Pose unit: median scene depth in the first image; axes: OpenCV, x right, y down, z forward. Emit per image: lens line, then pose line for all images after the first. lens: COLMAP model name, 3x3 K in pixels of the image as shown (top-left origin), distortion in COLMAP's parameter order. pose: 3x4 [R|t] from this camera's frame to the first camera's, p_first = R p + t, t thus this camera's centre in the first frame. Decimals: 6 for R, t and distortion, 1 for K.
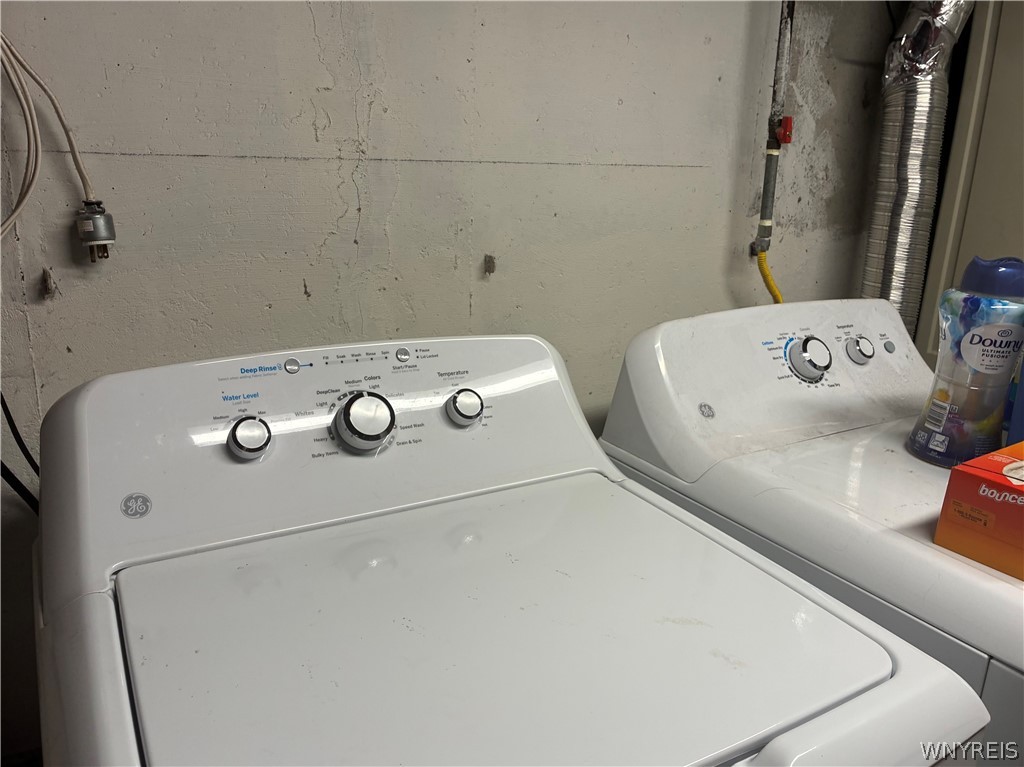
lens RADIAL K [[831.4, 0, 512.0], [0, 831.4, 383.5], [0, 0, 1]] dist [0.045567, -0.052480]
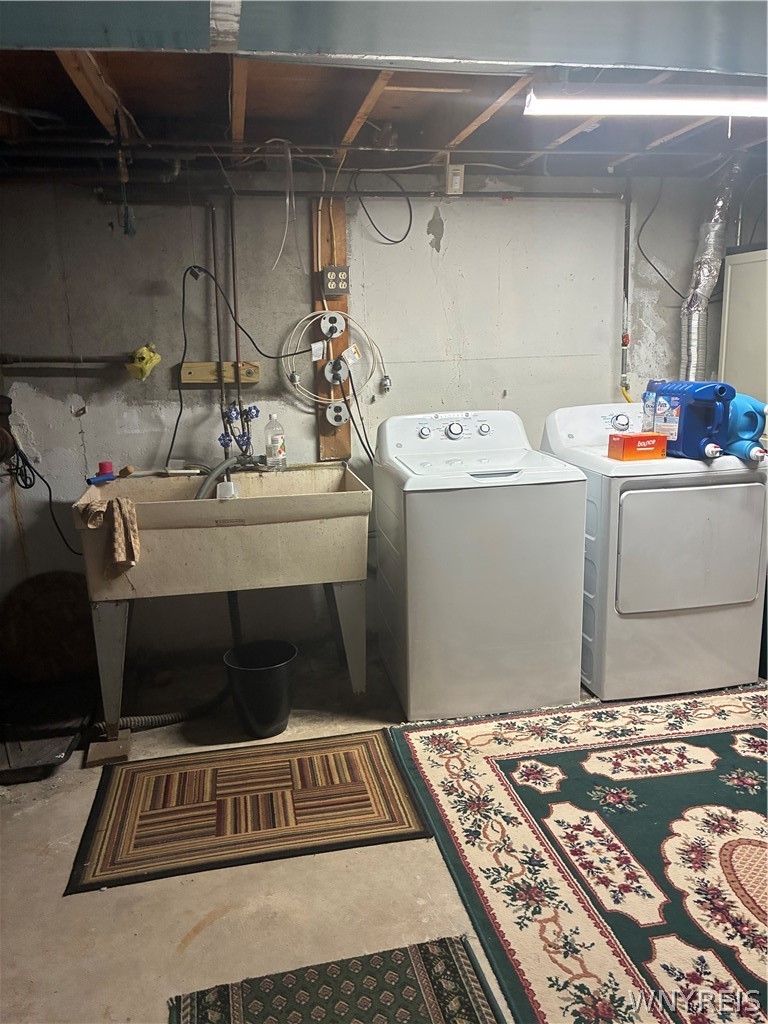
lens RADIAL K [[831.4, 0, 358.1], [0, 831.4, 509.7], [0, 0, 1]] dist [0.045567, -0.052480]
pose [[0.942844, 0.010045, -0.333082, 0.389840], [-0.033893, 0.997253, -0.065864, 0.395256], [0.331506, 0.073388, 0.940595, -1.568934]]
